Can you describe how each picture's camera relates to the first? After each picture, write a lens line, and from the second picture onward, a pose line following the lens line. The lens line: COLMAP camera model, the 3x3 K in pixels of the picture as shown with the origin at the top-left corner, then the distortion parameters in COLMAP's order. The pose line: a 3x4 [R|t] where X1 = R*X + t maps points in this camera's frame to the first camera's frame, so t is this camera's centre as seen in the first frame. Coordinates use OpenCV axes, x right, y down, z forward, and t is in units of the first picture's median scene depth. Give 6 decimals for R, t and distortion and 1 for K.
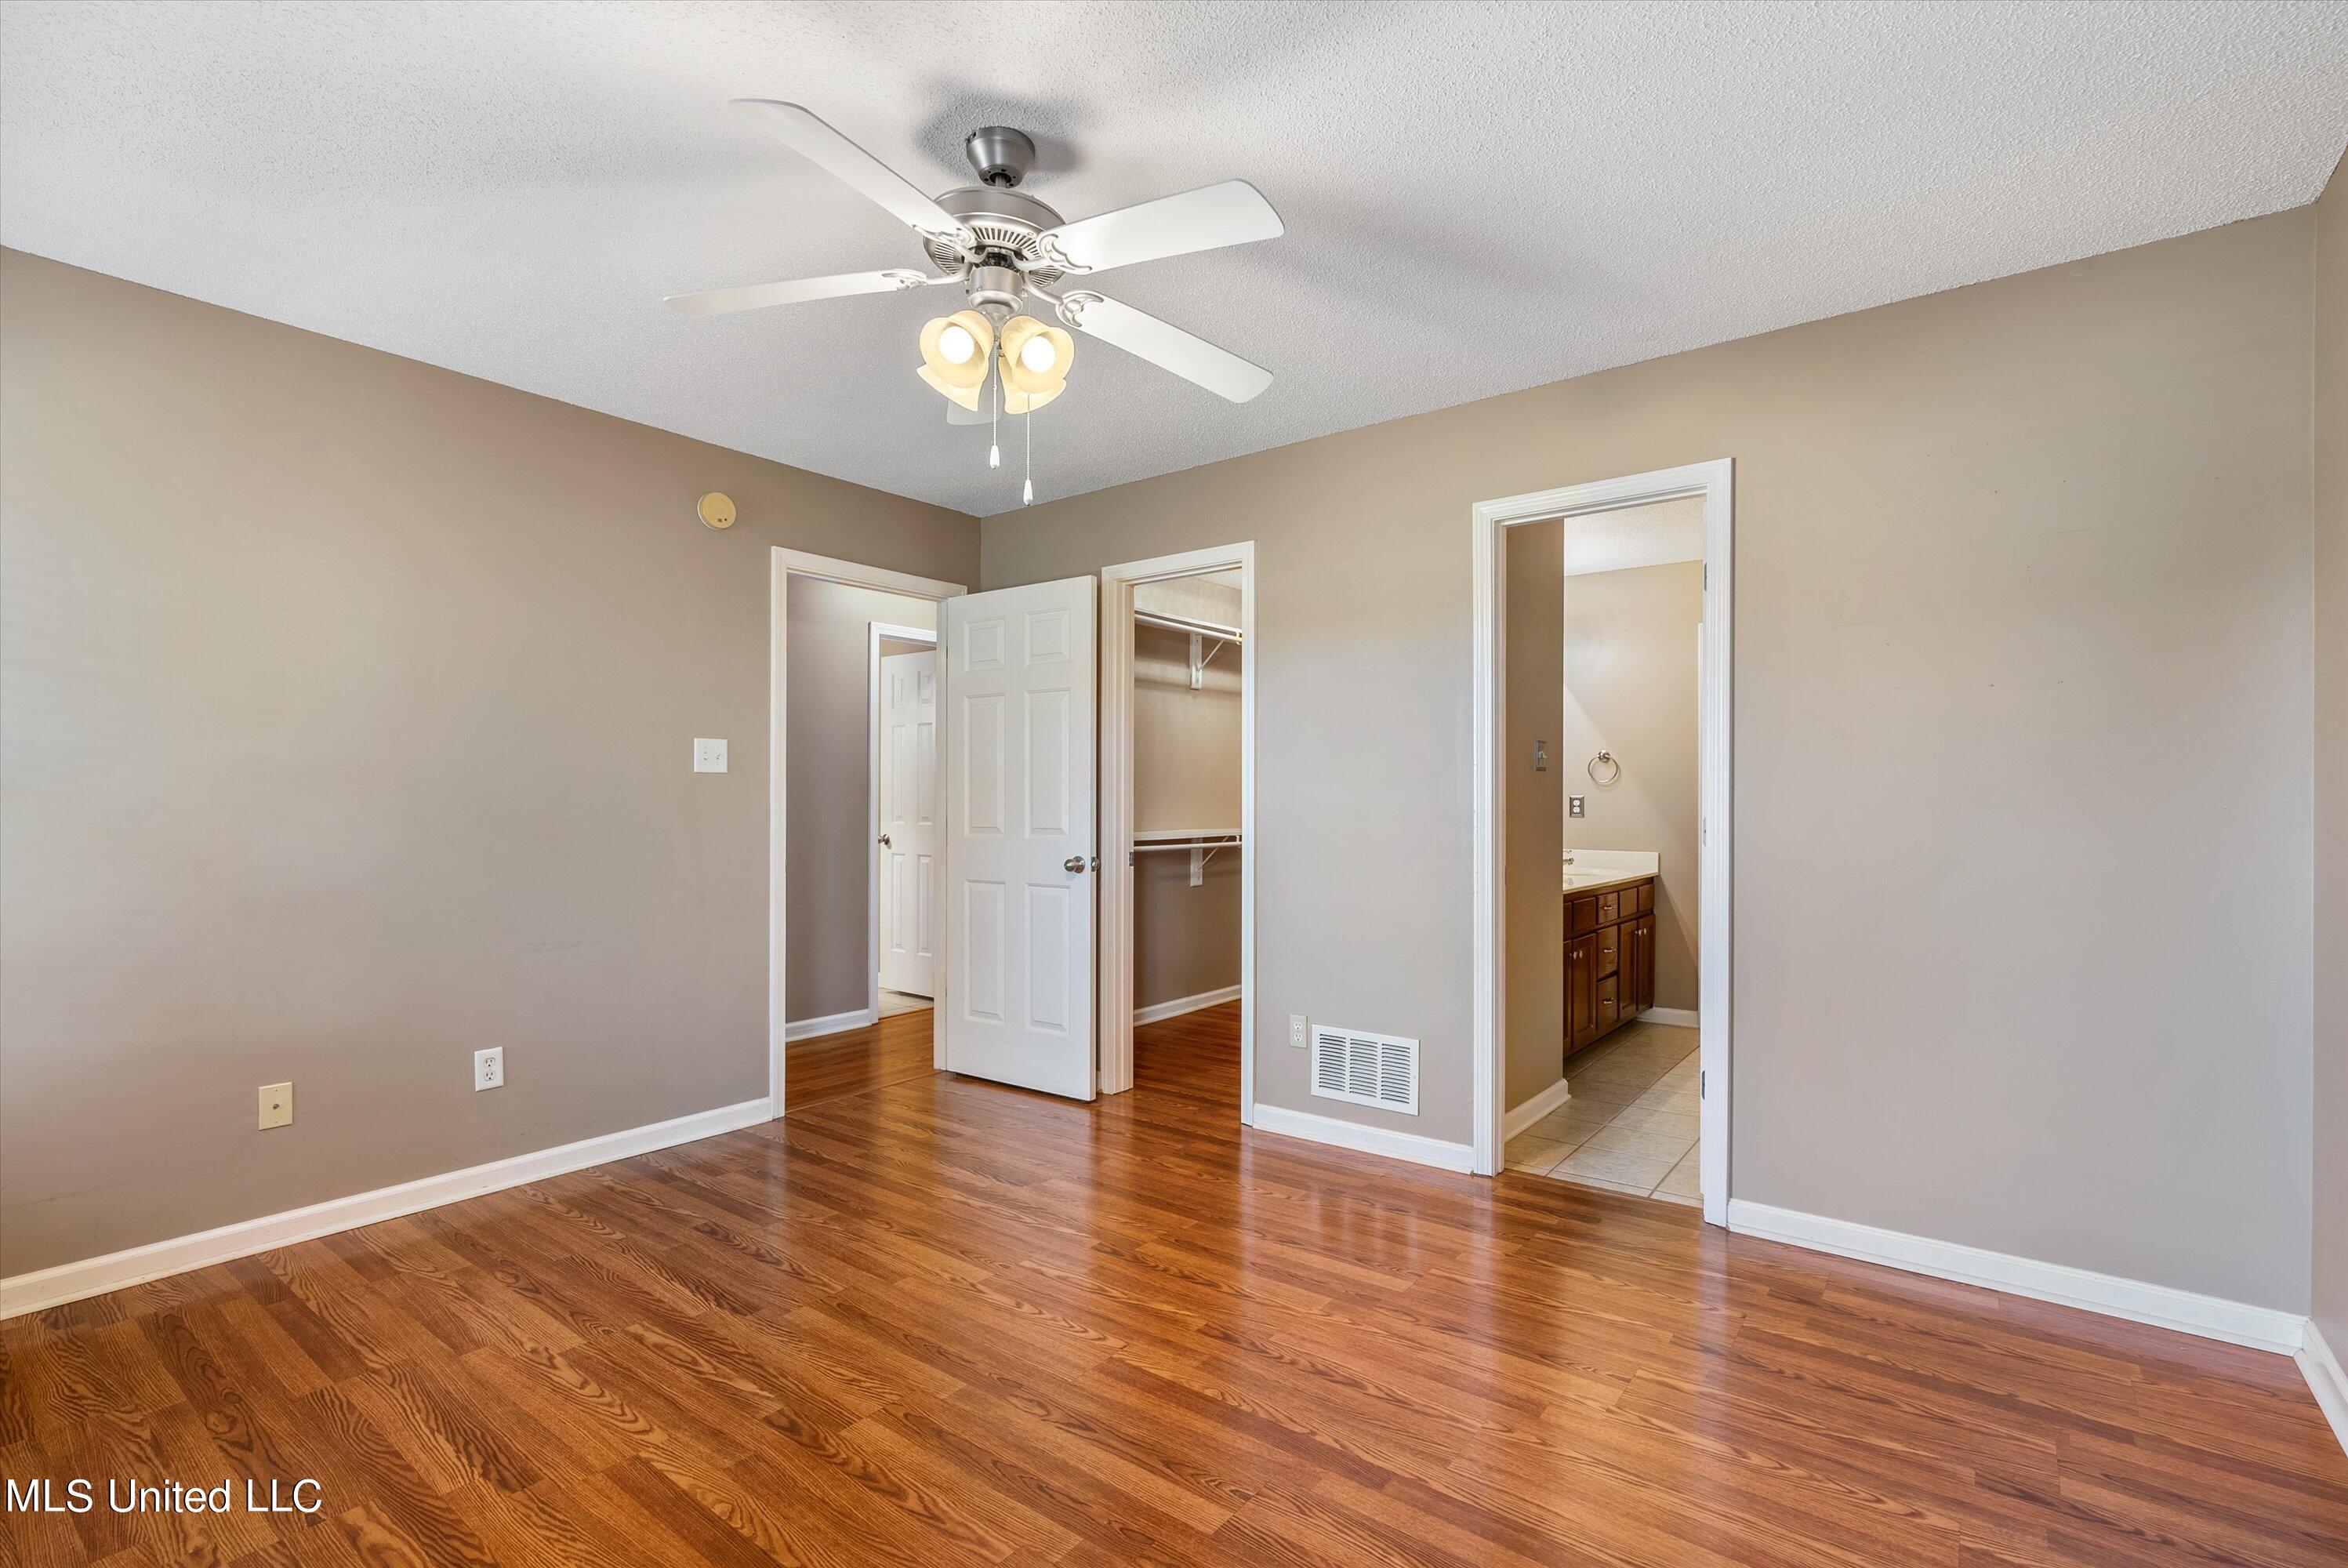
lens RADIAL K [[1069.6, 0, 1179.8], [0, 1069.6, 801.8], [0, 0, 1]] dist [-0.002235, 0.000105]
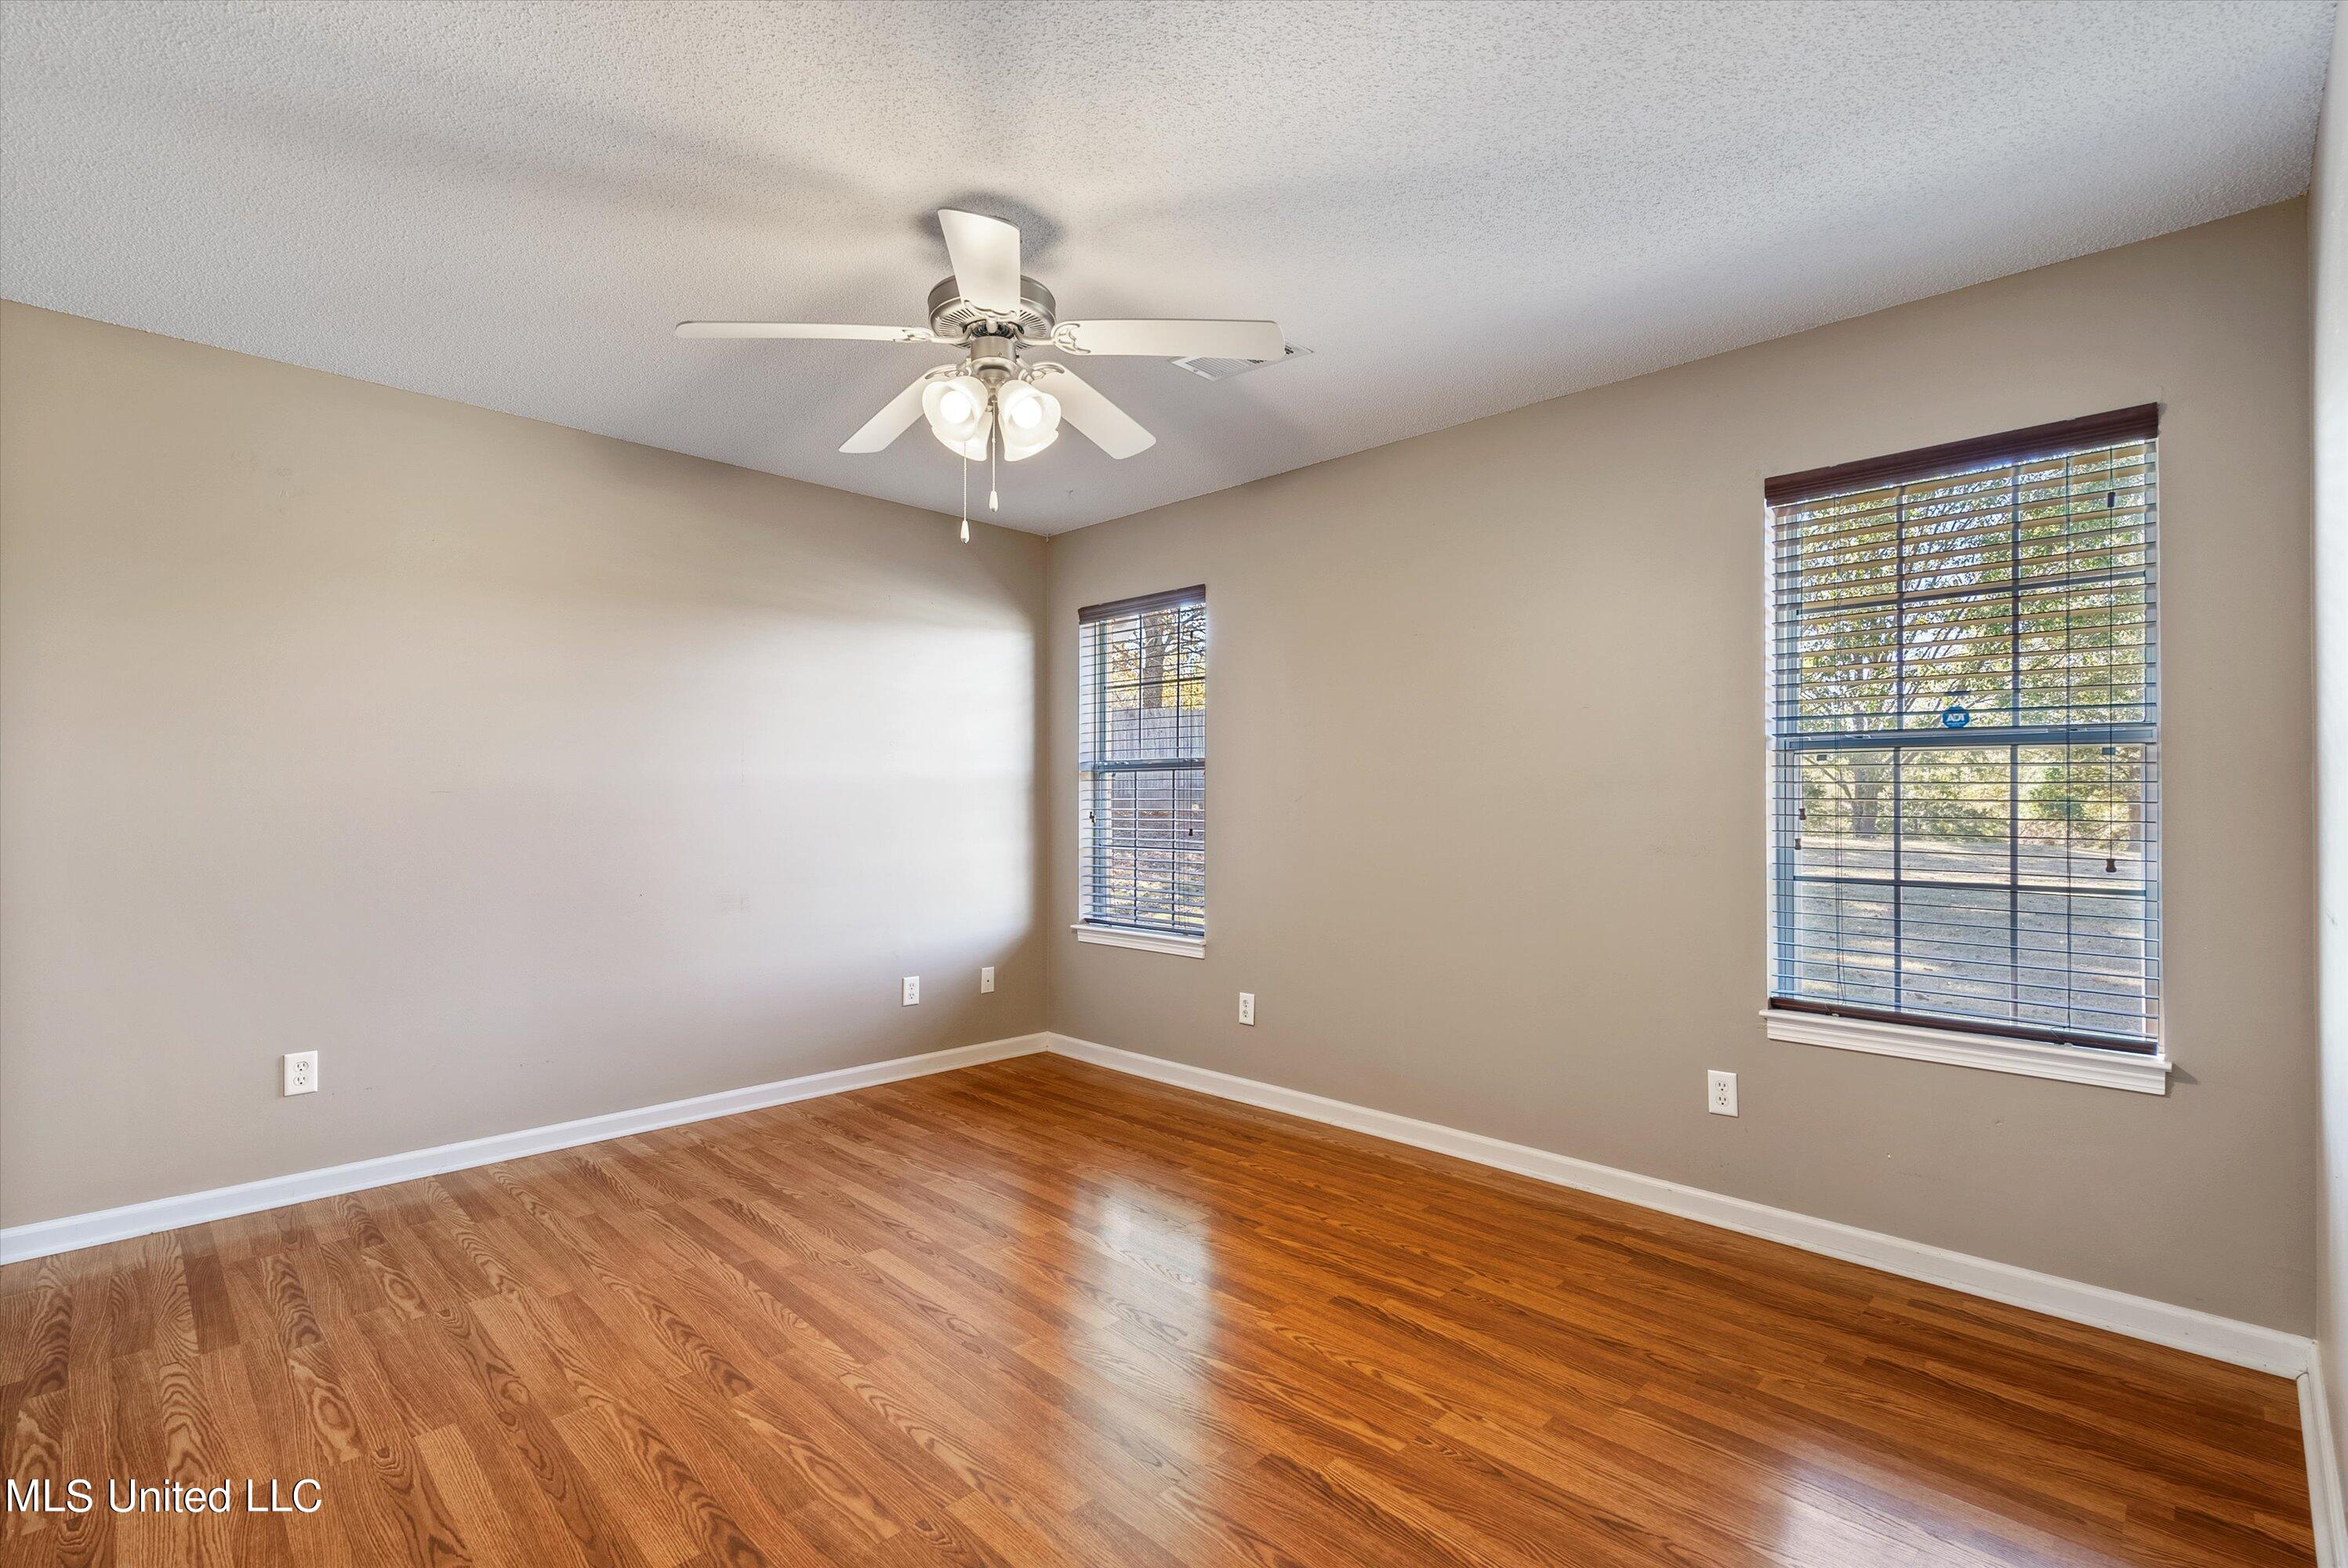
lens RADIAL K [[1069.6, 0, 1174.1], [0, 1069.6, 792.2], [0, 0, 1]] dist [-0.002235, 0.000105]
pose [[-0.991411, -0.002376, 0.130763, -0.465007], [-0.004034, 0.999915, -0.012417, 0.003320], [-0.130723, -0.012838, -0.991336, 1.909555]]
